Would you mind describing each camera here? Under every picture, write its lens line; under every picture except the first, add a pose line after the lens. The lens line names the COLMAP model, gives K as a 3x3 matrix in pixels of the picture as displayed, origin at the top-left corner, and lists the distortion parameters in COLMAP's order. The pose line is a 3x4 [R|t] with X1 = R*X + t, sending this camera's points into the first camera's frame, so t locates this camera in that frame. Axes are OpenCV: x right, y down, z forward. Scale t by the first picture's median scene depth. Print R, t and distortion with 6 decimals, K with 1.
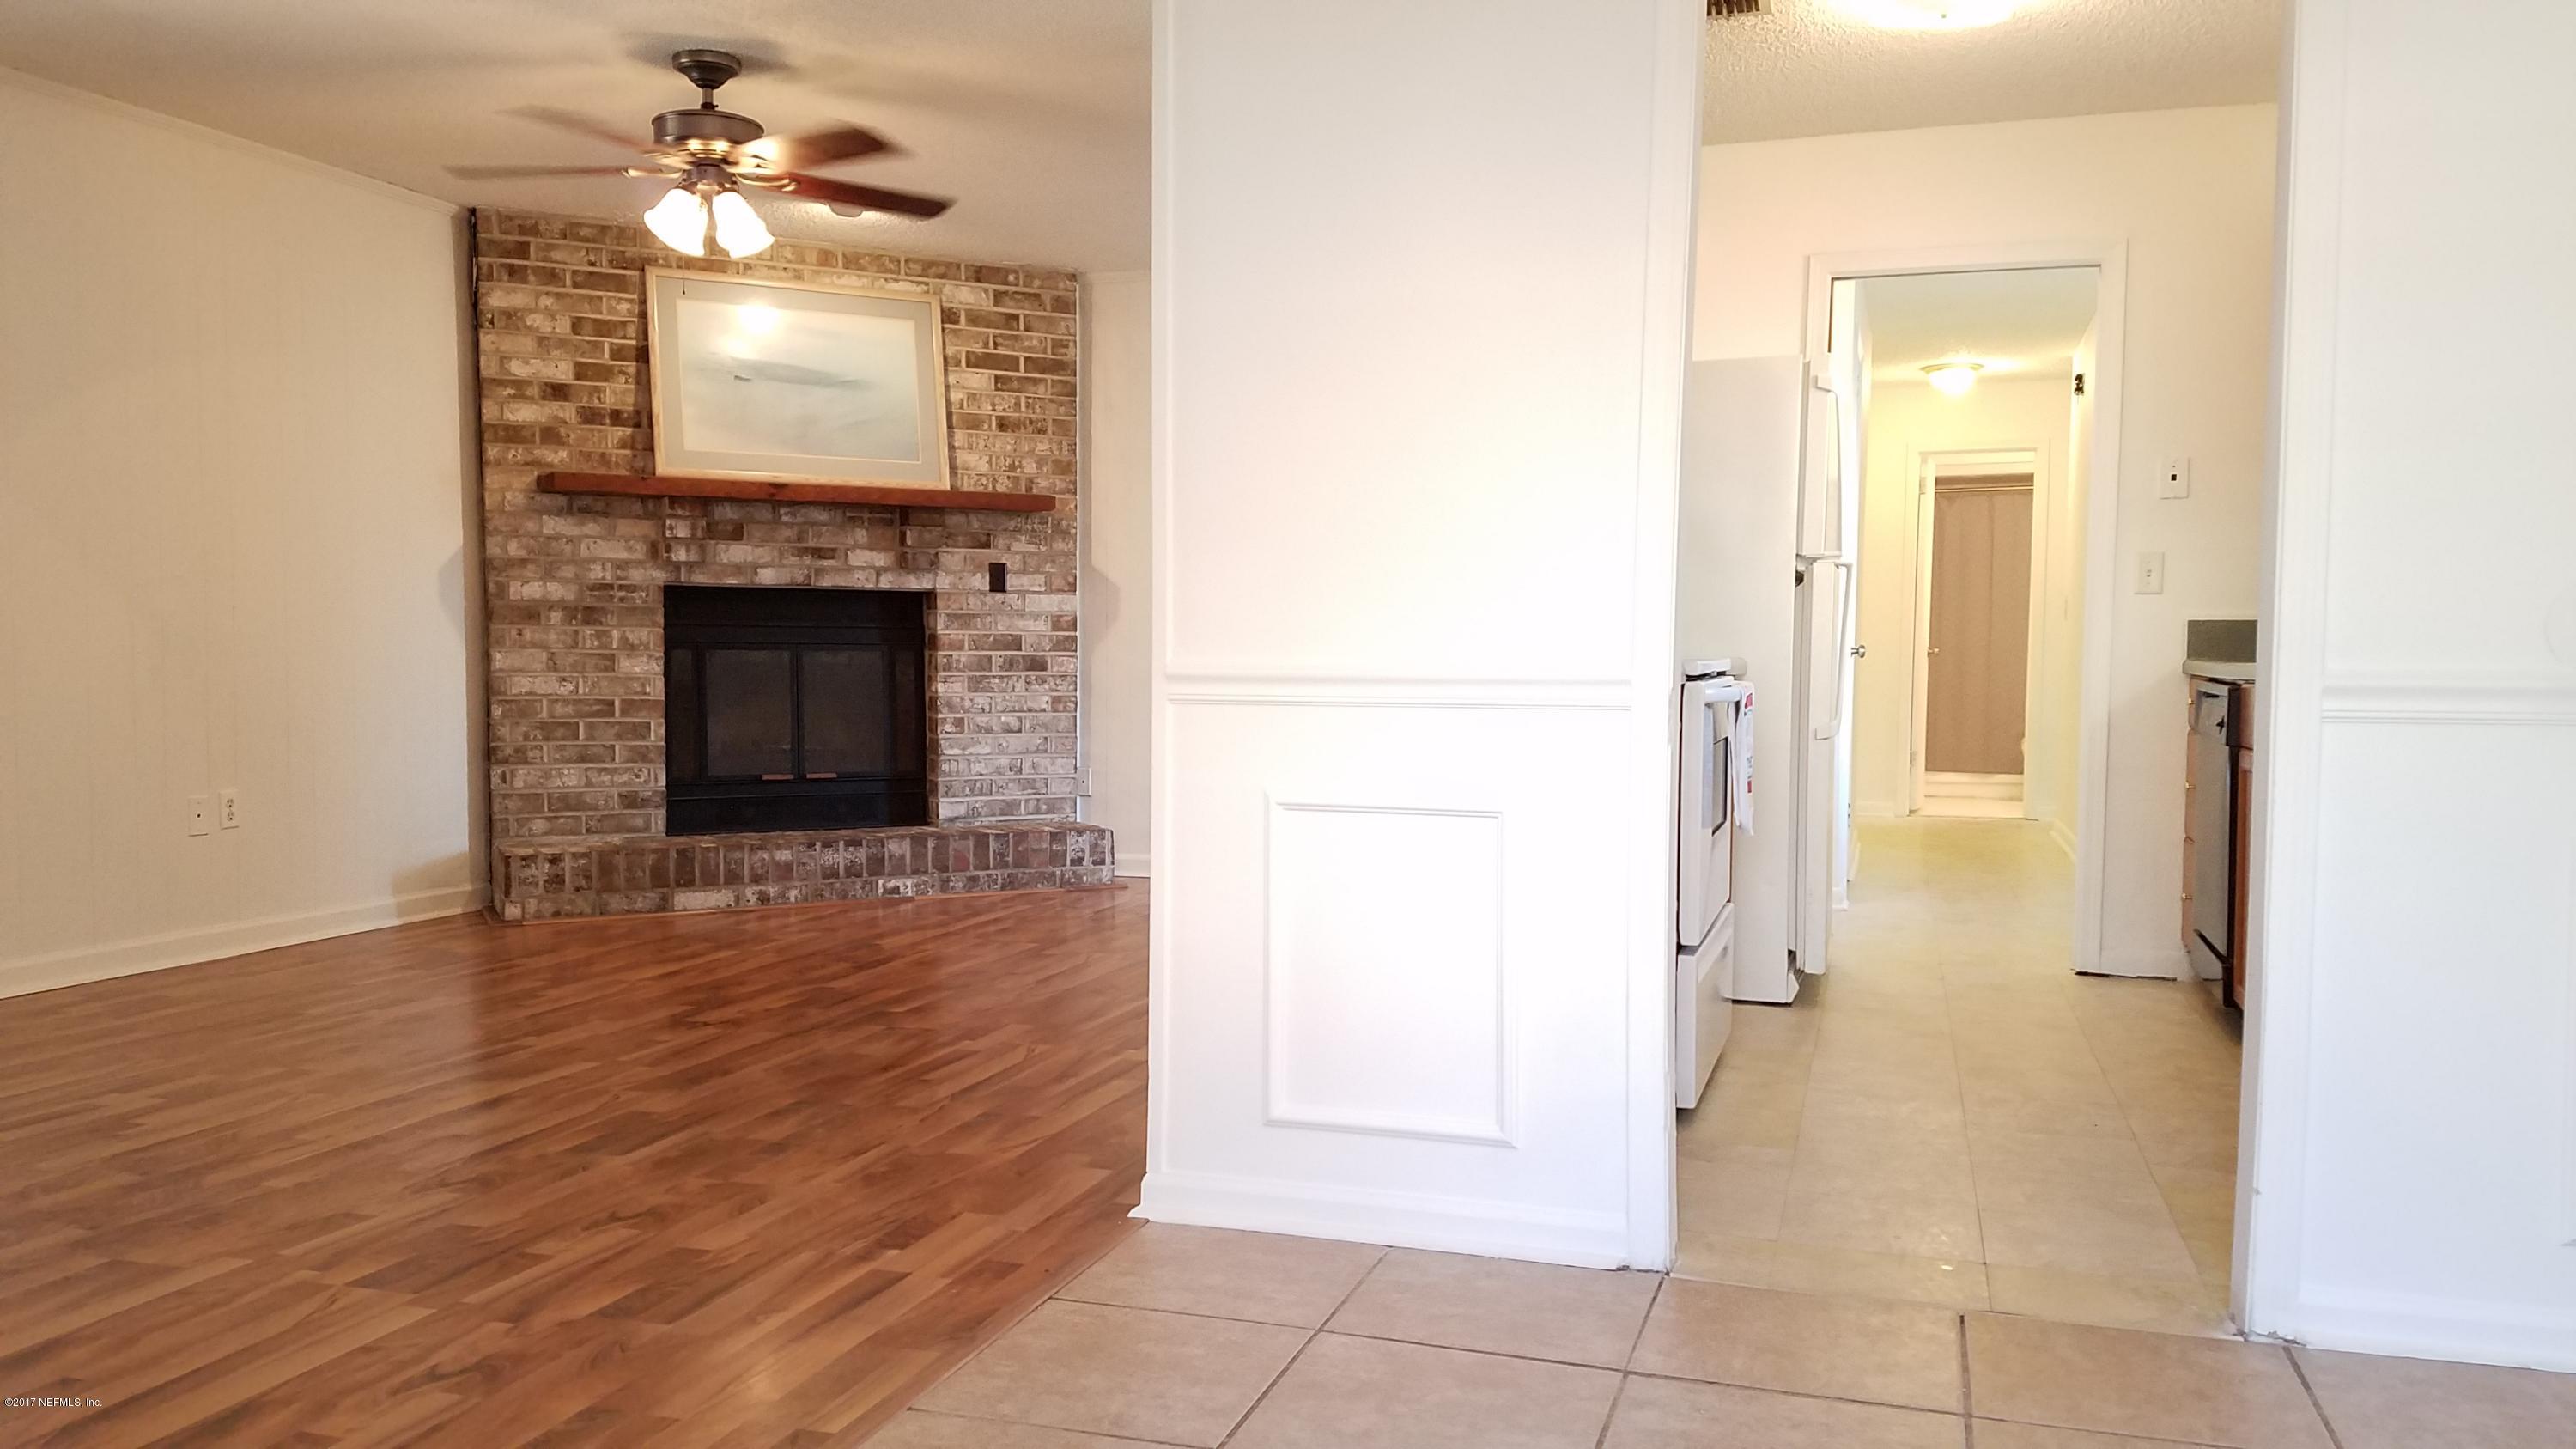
lens RADIAL K [[1925.4, 0, 1343.1], [0, 1925.4, 760.8], [0, 0, 1]] dist [0.104947, -0.155507]
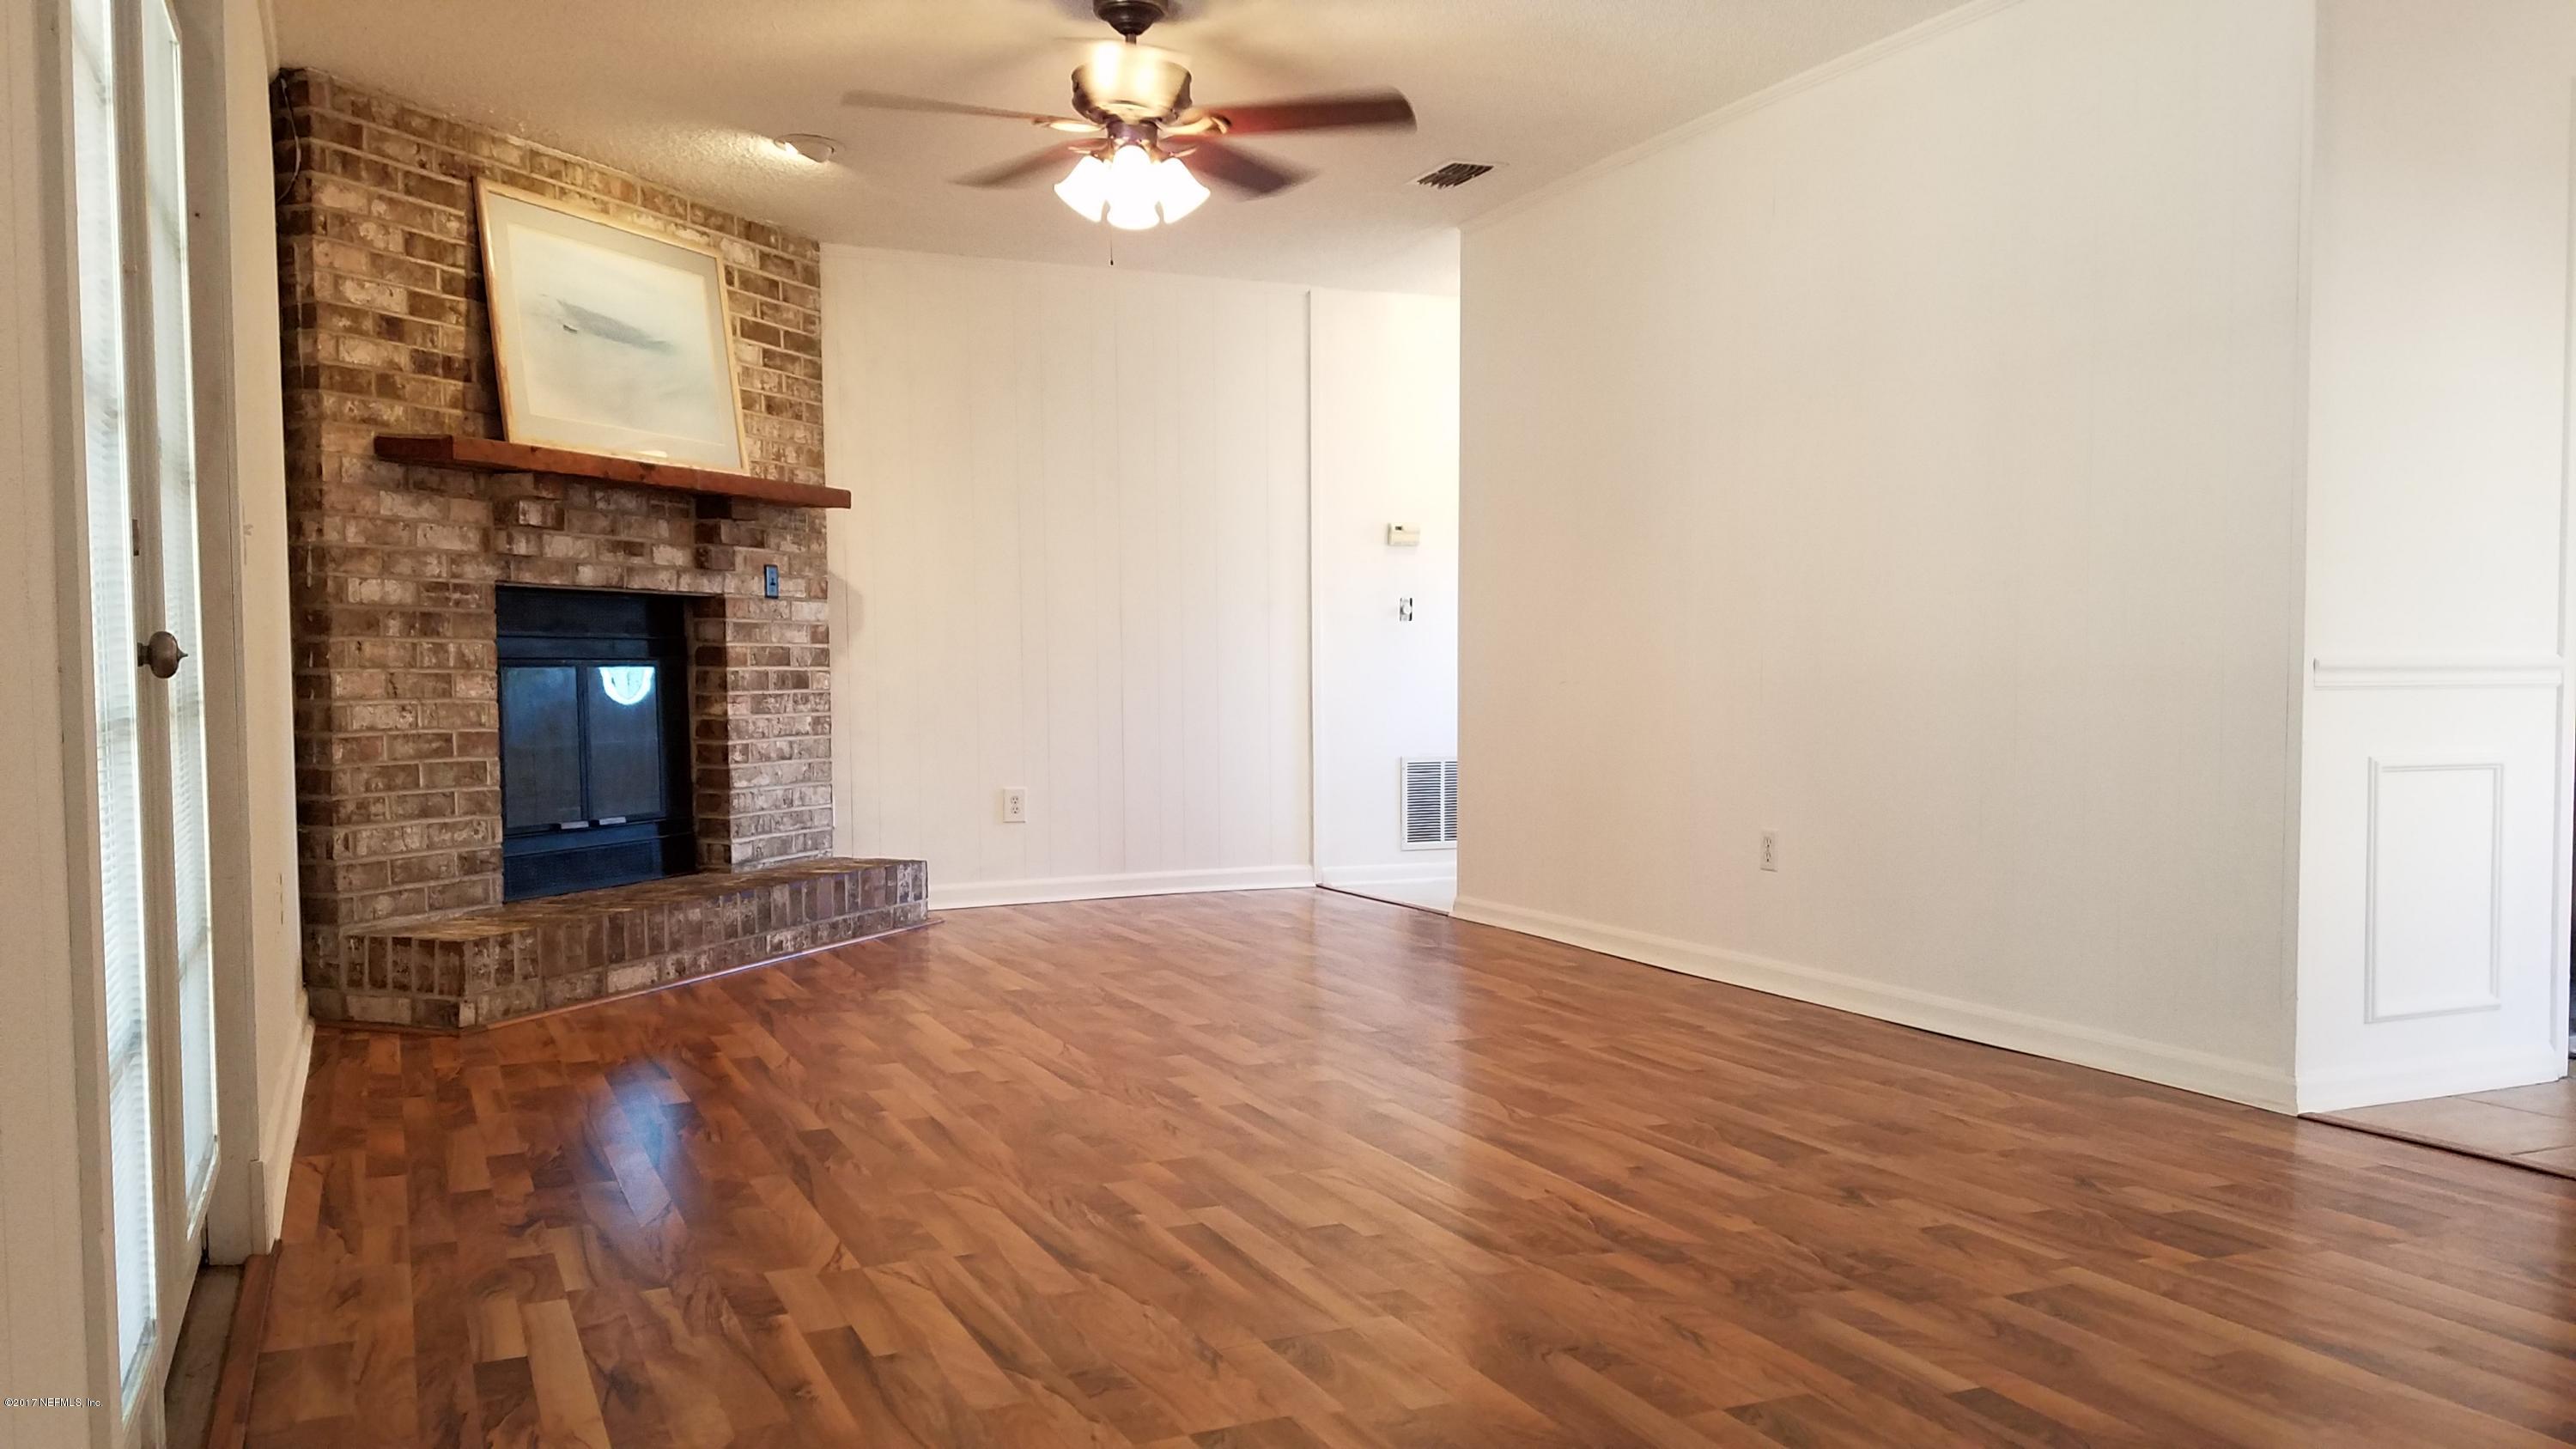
lens RADIAL K [[1925.4, 0, 1291.1], [0, 1925.4, 769.0], [0, 0, 1]] dist [0.104947, -0.155507]
pose [[0.774378, -0.044331, 0.631169, -0.607653], [0.046557, 0.998831, 0.013033, -0.012195], [-0.631009, 0.019293, 0.775536, 0.193963]]
